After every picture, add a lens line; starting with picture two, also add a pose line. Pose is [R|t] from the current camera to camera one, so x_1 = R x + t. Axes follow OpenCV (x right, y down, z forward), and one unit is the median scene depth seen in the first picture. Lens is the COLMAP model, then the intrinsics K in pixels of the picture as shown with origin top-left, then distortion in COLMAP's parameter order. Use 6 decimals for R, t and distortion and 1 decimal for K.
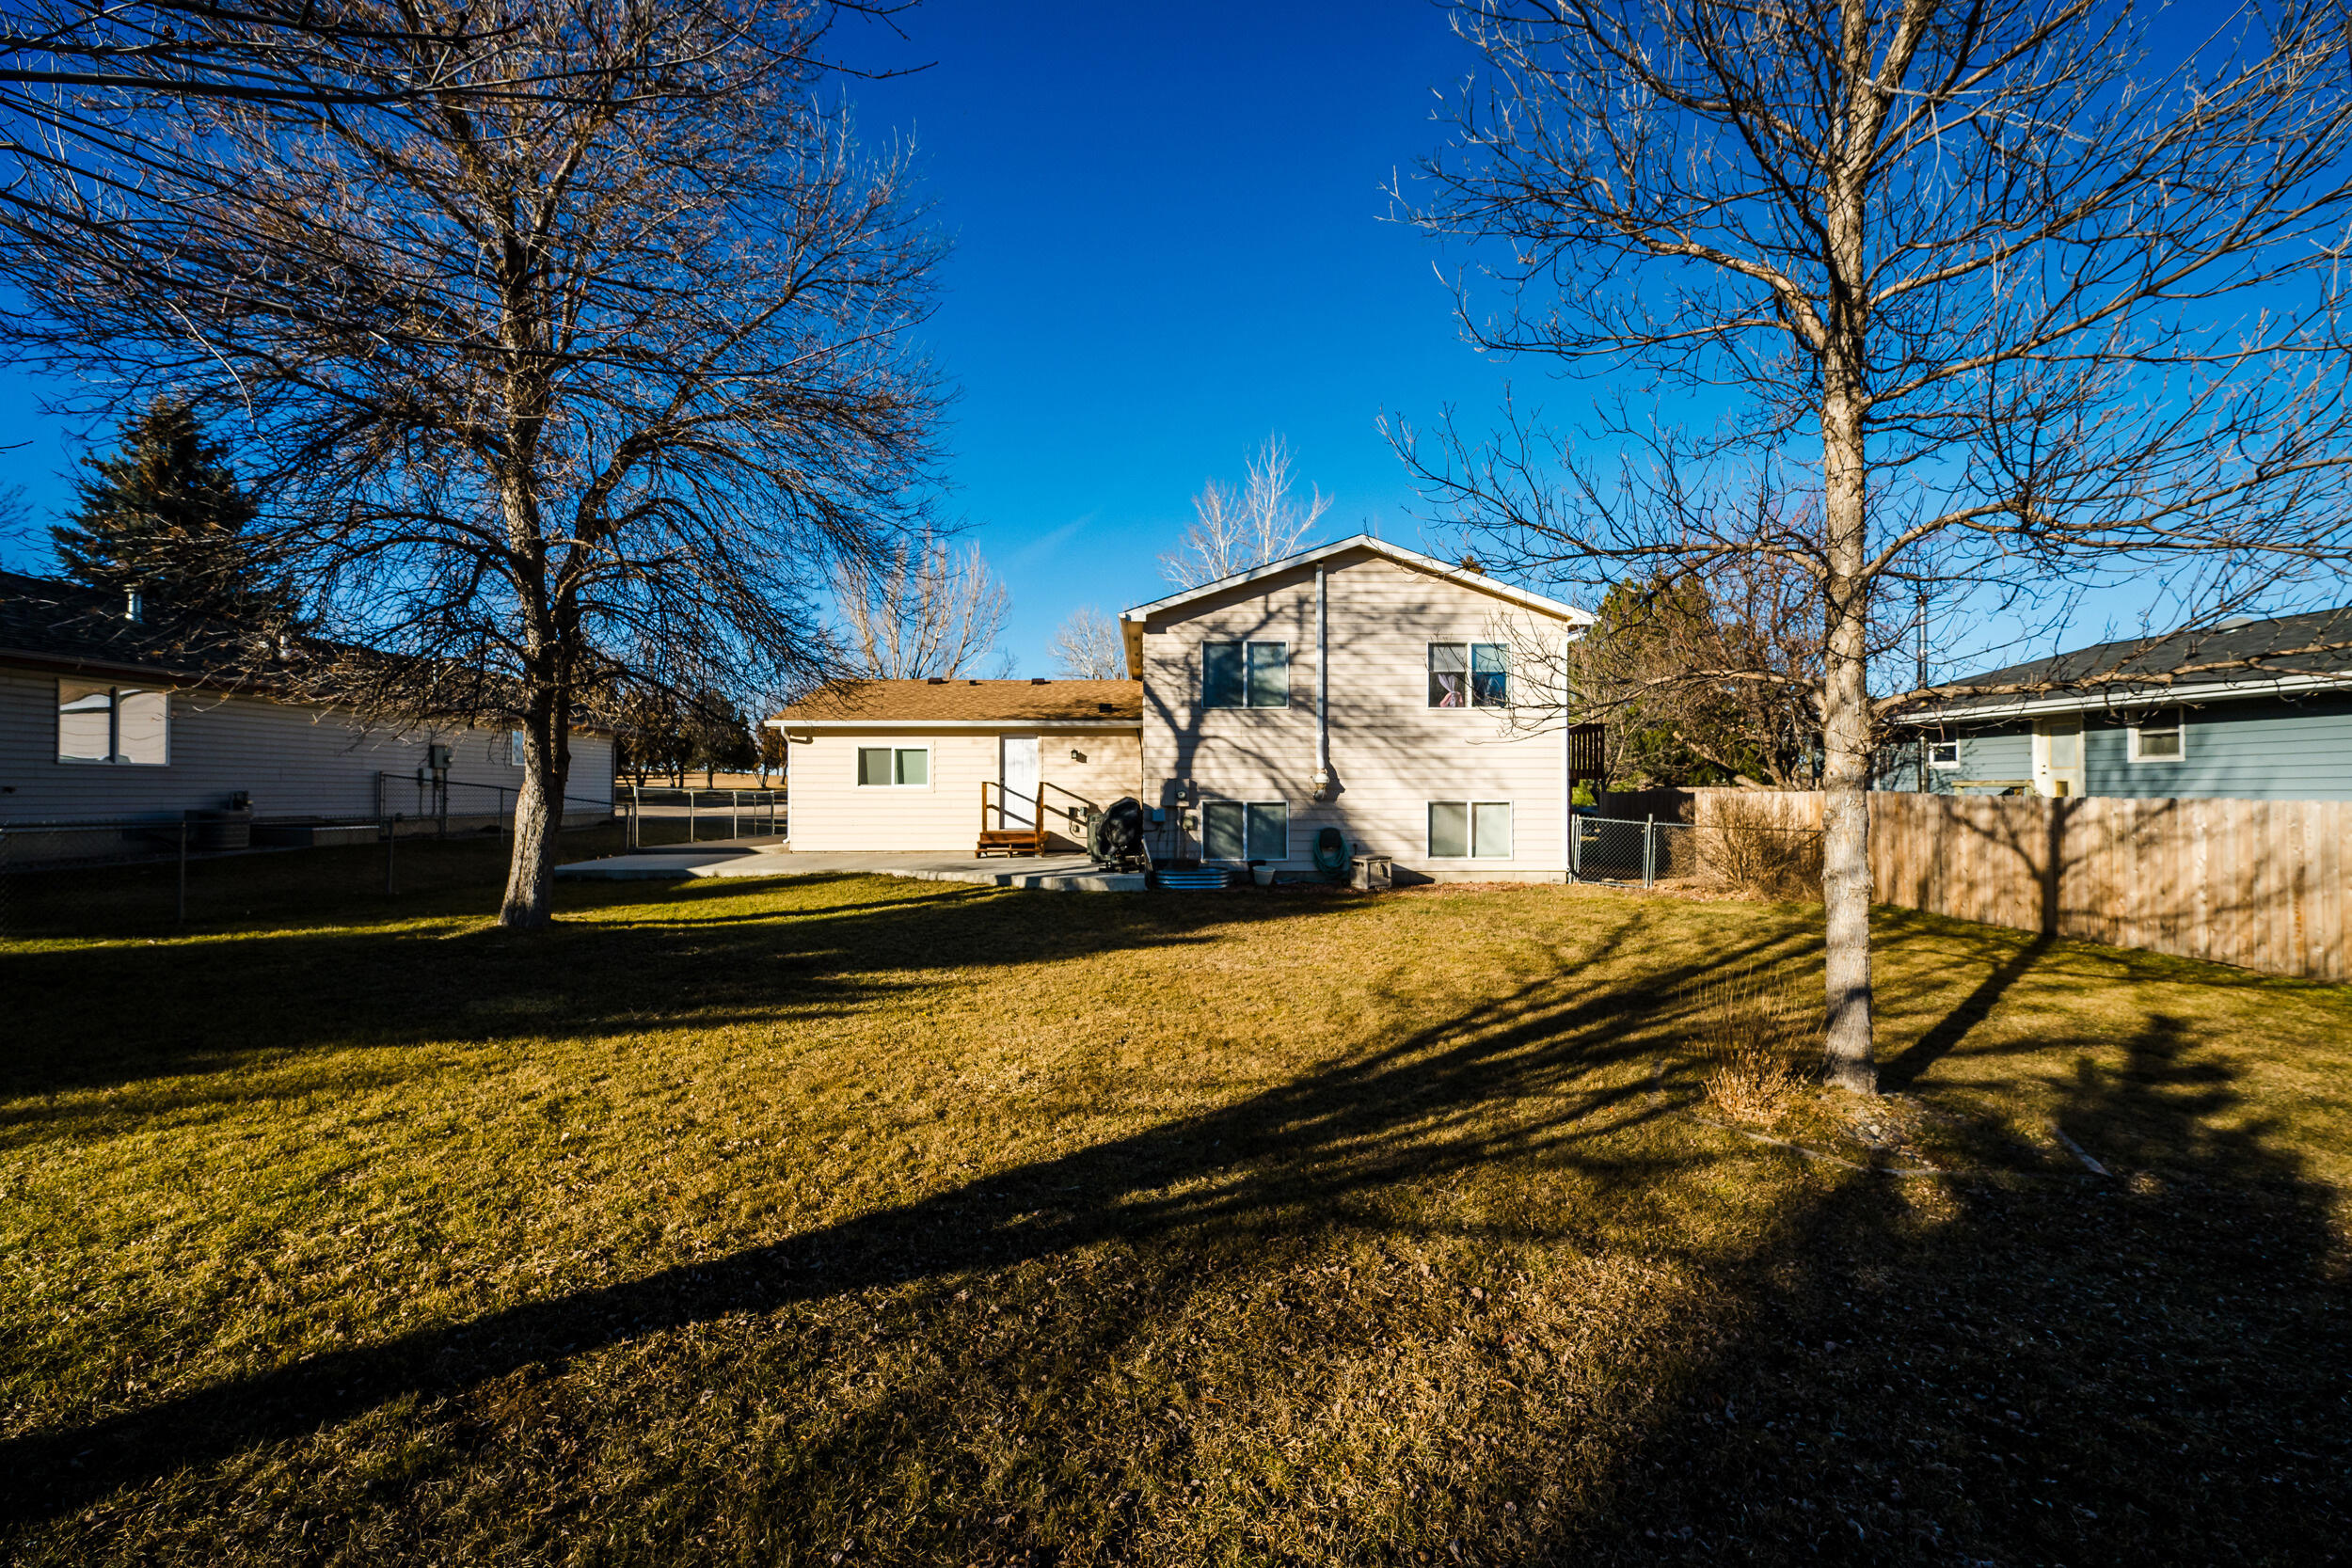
lens RADIAL K [[911.8, 0, 1174.2], [0, 911.8, 786.1], [0, 0, 1]] dist [-0.004508, -0.000645]
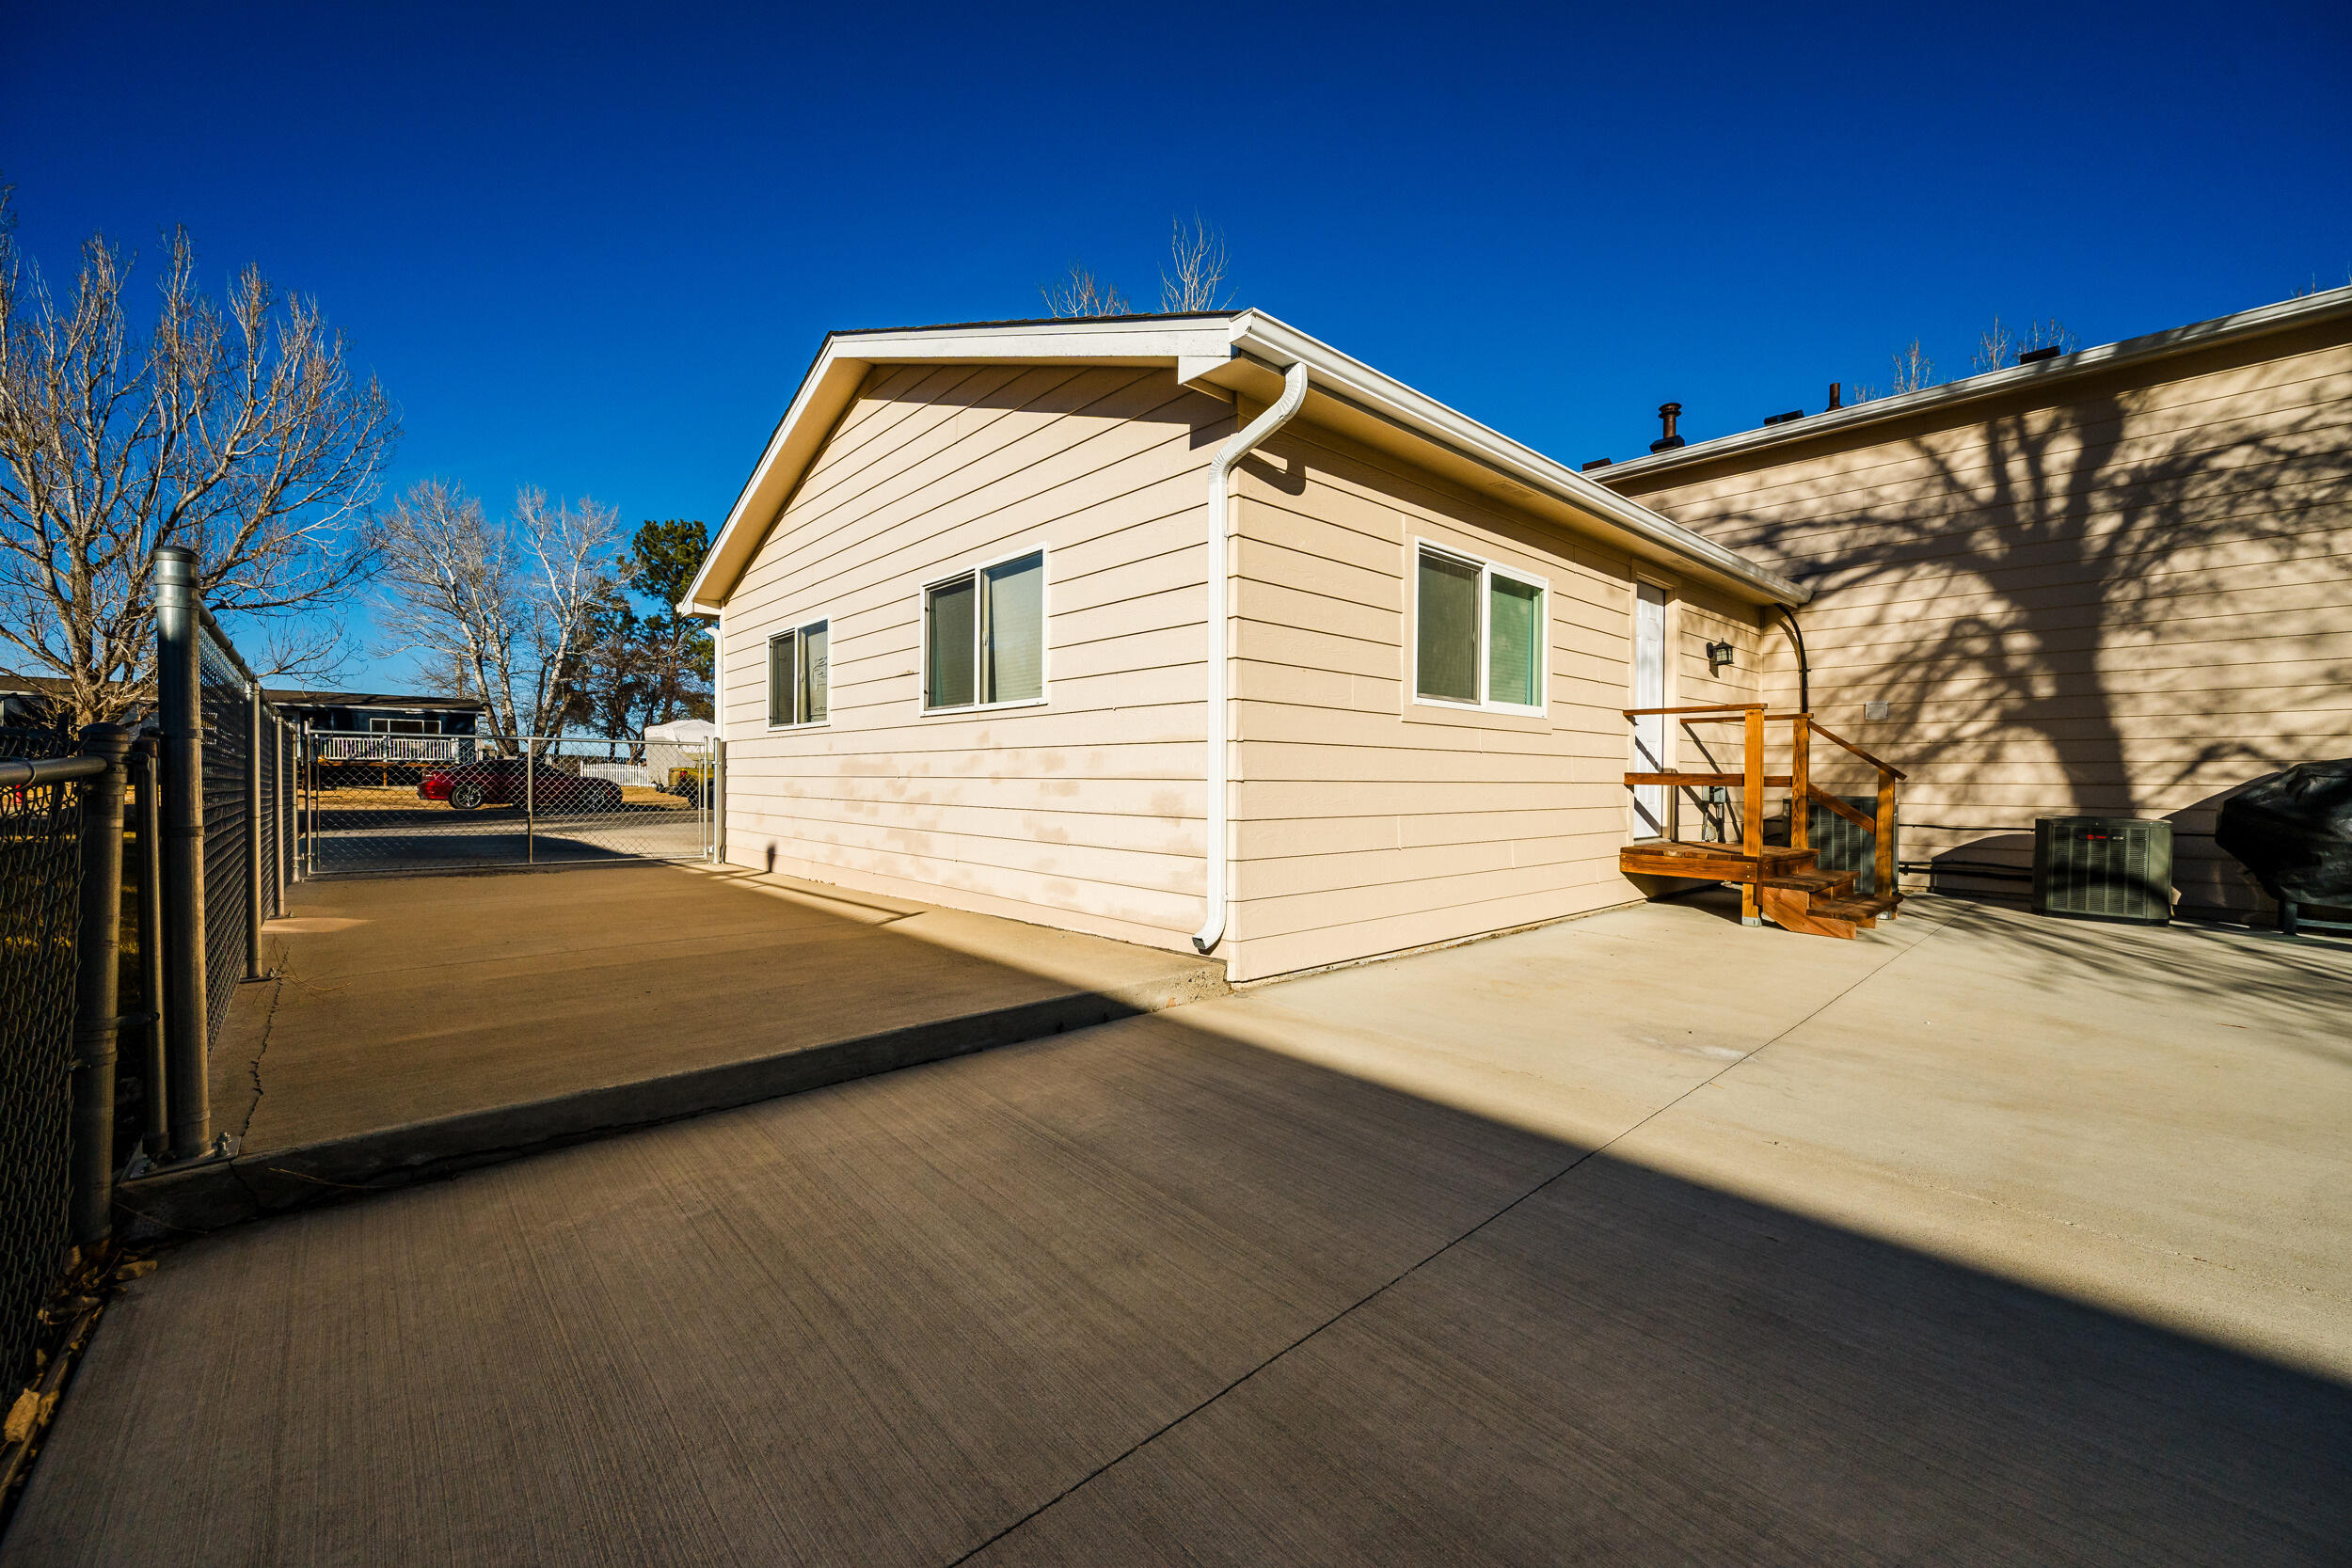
lens RADIAL K [[911.8, 0, 1170.0], [0, 911.8, 795.0], [0, 0, 1]] dist [-0.004508, -0.000645]
pose [[0.774259, -0.006656, 0.632834, -0.690496], [-0.011800, 0.999619, 0.024951, 0.027642], [-0.632759, -0.026786, 0.773885, 1.026424]]
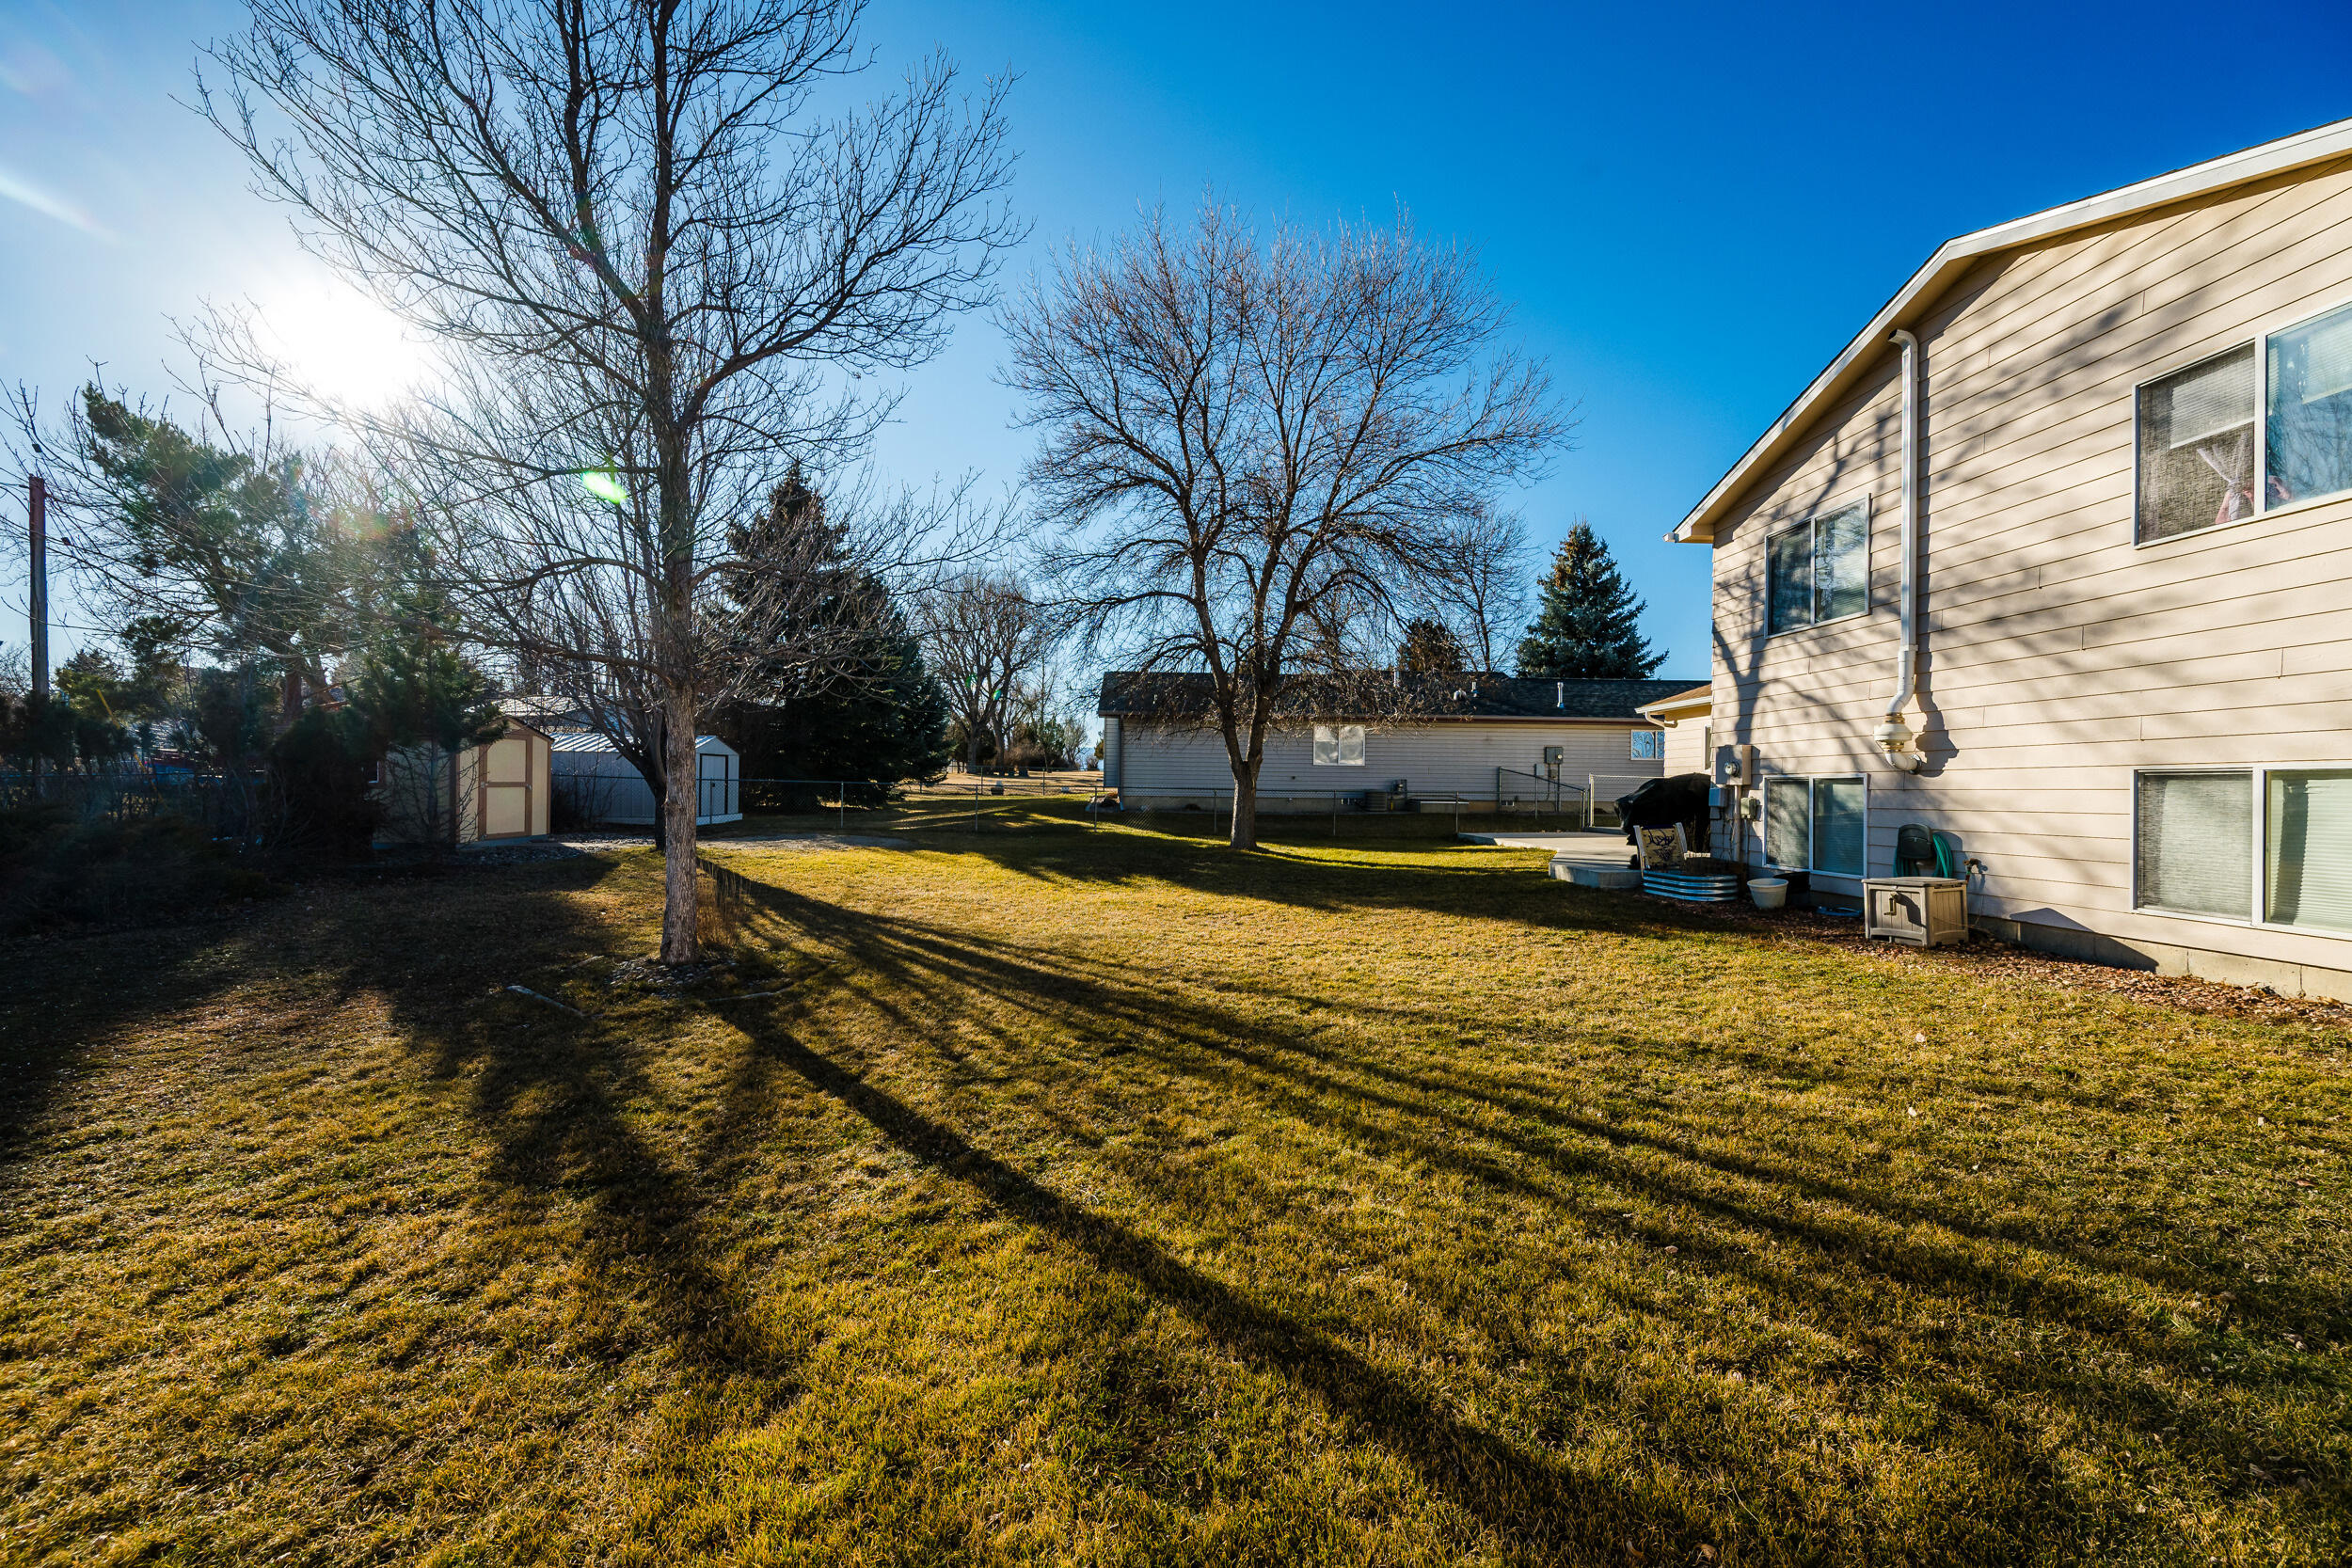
lens RADIAL K [[911.8, 0, 1176.4], [0, 911.8, 785.4], [0, 0, 1]] dist [-0.004508, -0.000645]
pose [[-0.001808, -0.004841, -0.999987, 0.698994], [-0.001939, 0.999986, -0.004838, 0.025872], [0.999996, 0.001931, -0.001817, 0.567856]]
